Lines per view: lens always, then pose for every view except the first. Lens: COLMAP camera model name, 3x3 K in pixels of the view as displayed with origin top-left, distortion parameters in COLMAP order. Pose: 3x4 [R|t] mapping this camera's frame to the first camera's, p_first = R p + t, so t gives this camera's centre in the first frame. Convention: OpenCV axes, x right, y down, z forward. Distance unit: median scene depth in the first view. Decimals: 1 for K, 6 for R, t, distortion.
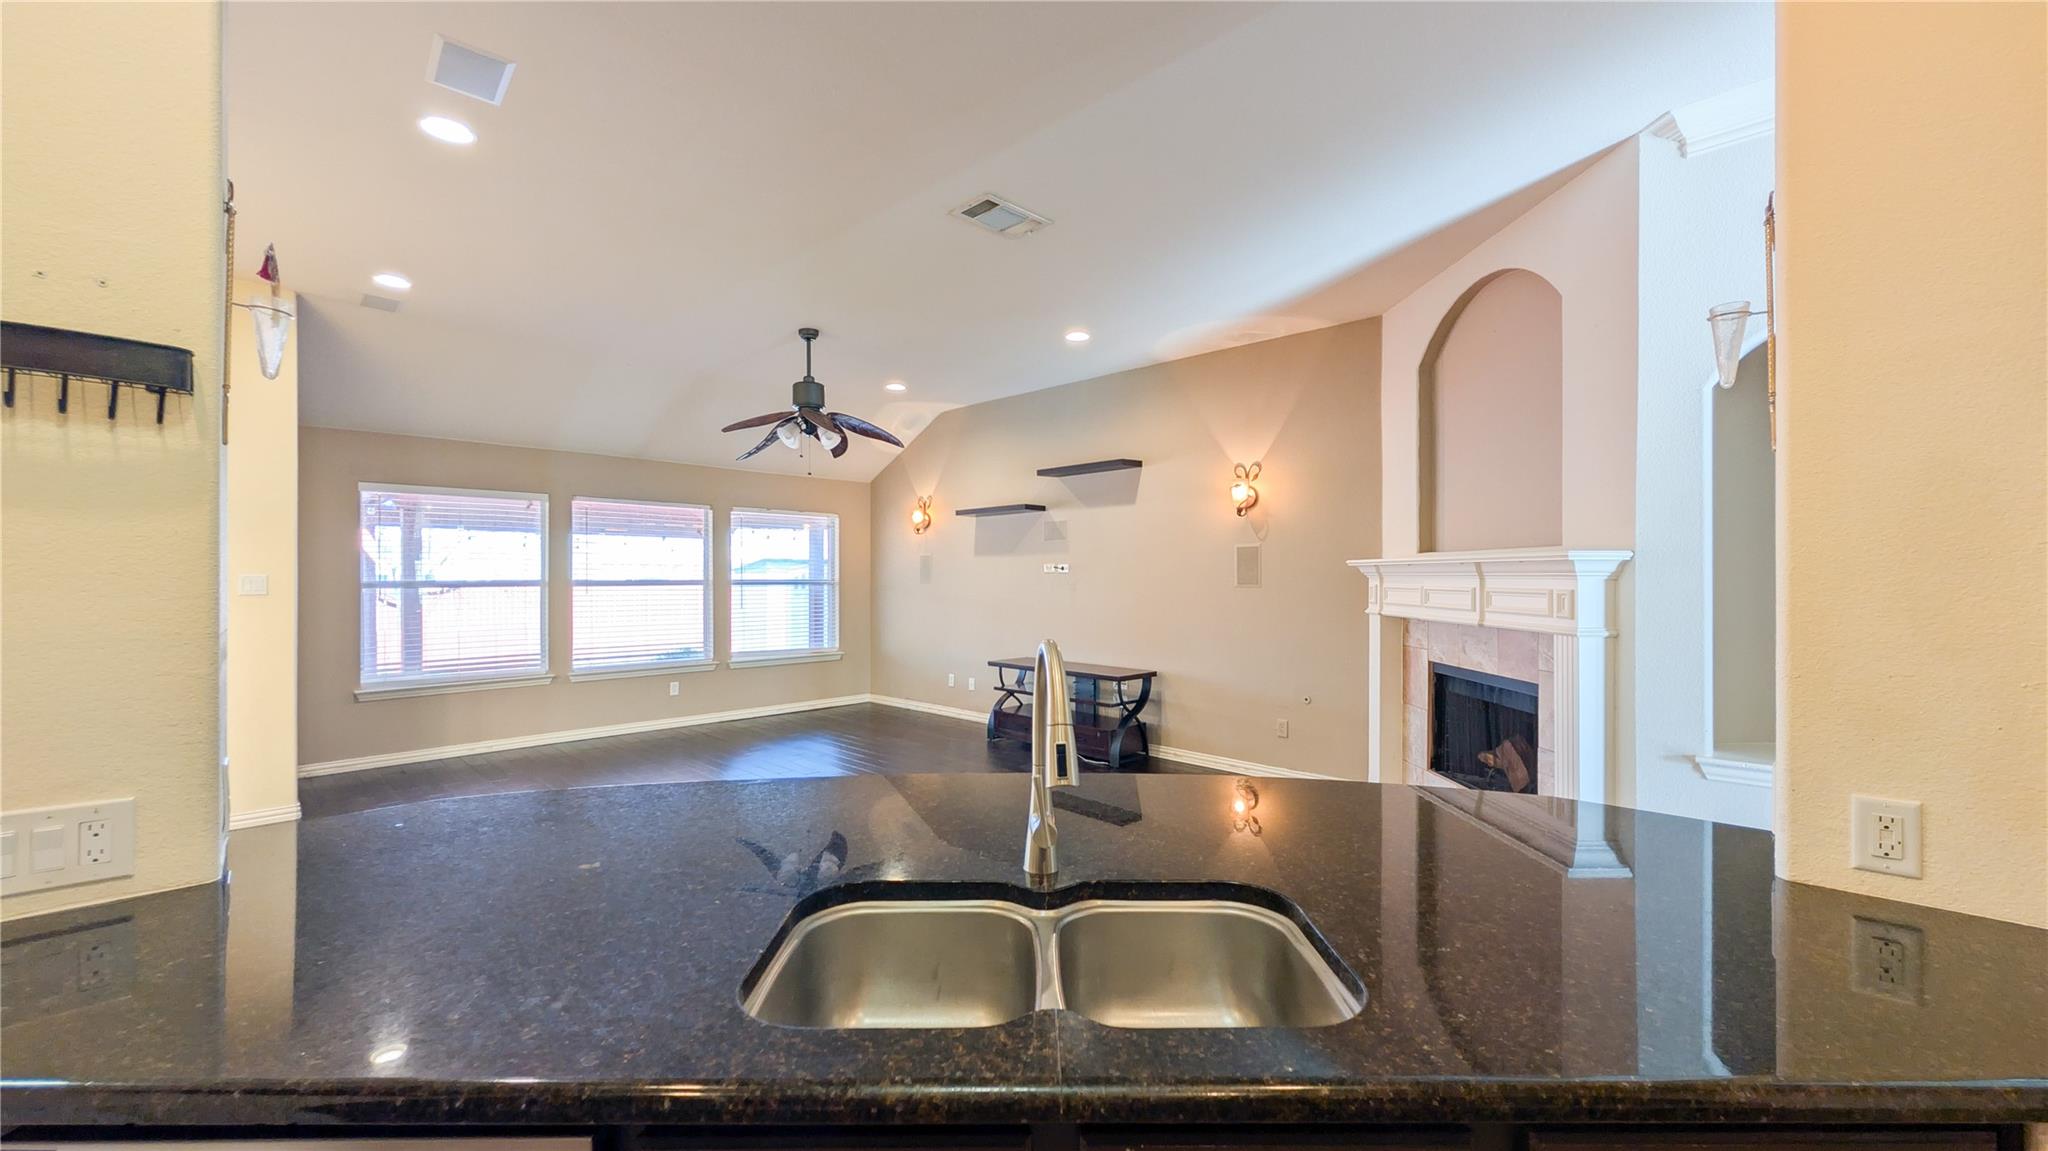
lens RADIAL K [[778.3, 0, 1031.4], [0, 778.3, 581.6], [0, 0, 1]] dist [-0.000053, 0.000010]
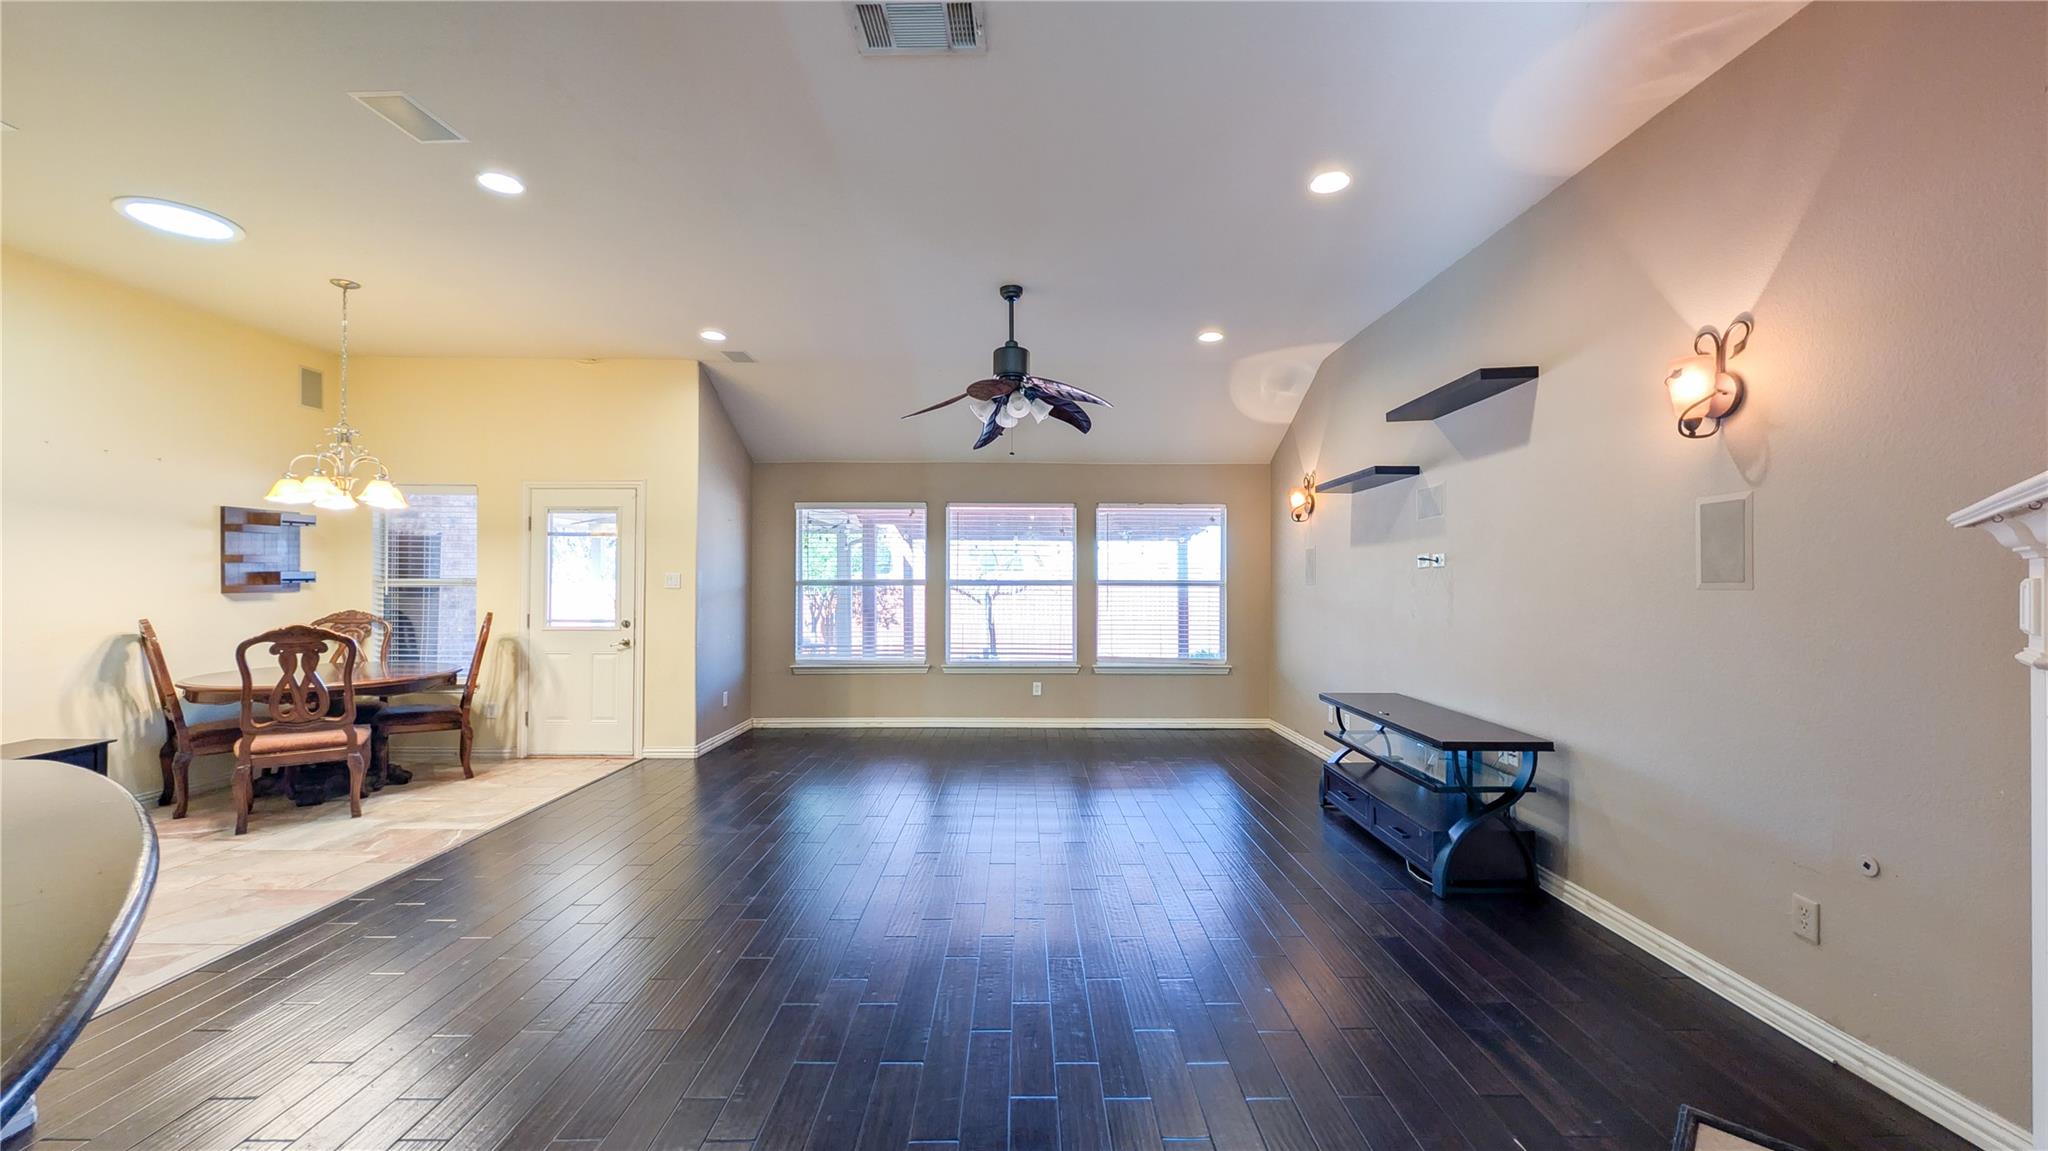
lens RADIAL K [[778.3, 0, 1031.4], [0, 778.3, 581.6], [0, 0, 1]] dist [-0.000053, 0.000010]
pose [[0.705340, -0.000847, -0.708869, 0.288700], [-0.001542, 0.999995, -0.002730, 0.003879], [0.708868, 0.003019, 0.705335, 0.348369]]
